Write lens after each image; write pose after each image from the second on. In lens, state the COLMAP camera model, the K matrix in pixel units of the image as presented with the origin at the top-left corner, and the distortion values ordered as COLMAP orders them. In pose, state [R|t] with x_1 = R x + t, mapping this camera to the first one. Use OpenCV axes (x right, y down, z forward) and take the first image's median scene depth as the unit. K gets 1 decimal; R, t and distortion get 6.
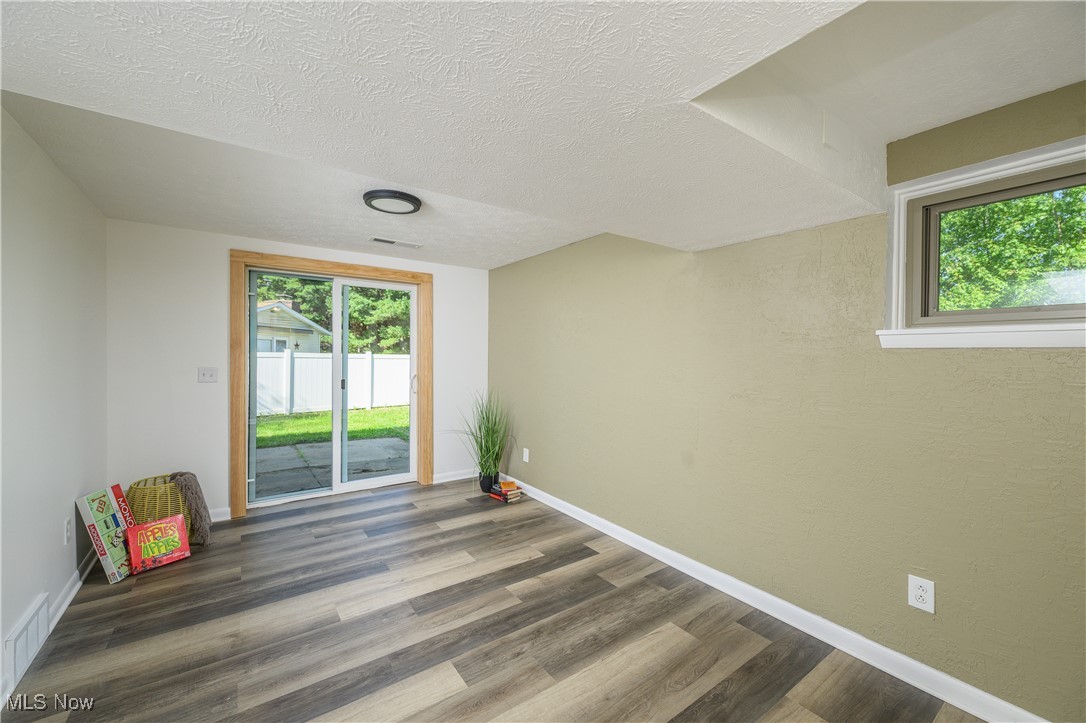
lens RADIAL K [[429.4, 0, 543.0], [0, 429.4, 361.5], [0, 0, 1]] dist [0.001623, -0.000181]
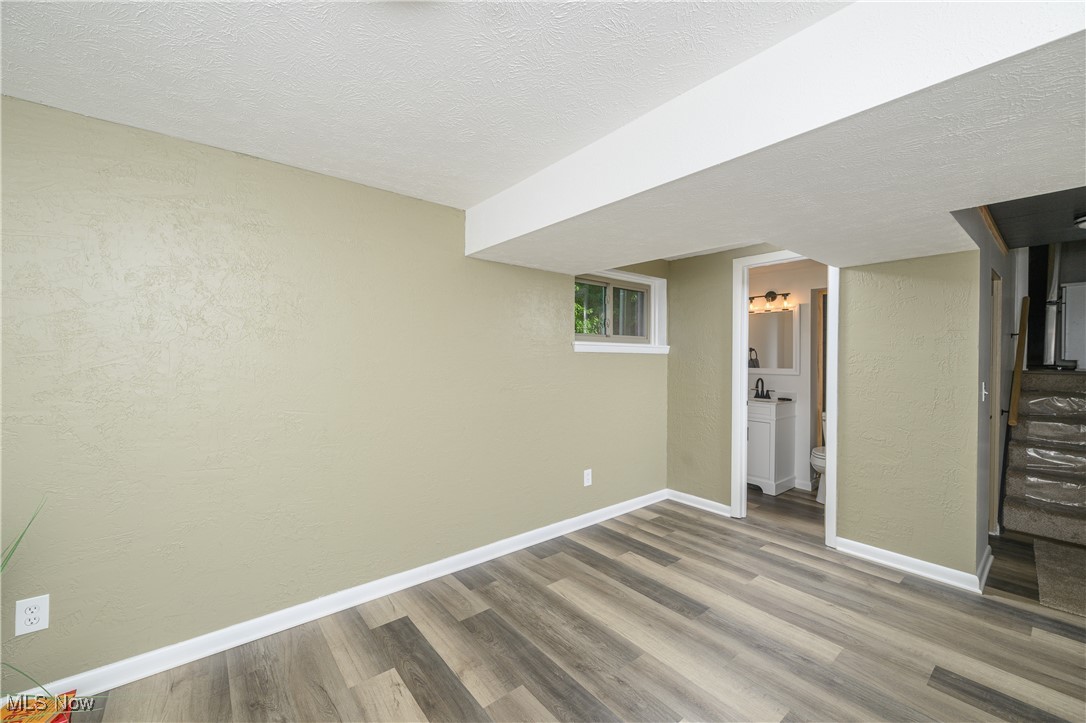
lens RADIAL K [[429.4, 0, 543.0], [0, 429.4, 361.5], [0, 0, 1]] dist [0.001623, -0.000181]
pose [[-0.057476, -0.035879, 0.997702, -0.796965], [-0.000798, 0.999355, 0.035892, -0.045305], [-0.998347, 0.001267, -0.057468, 1.008046]]
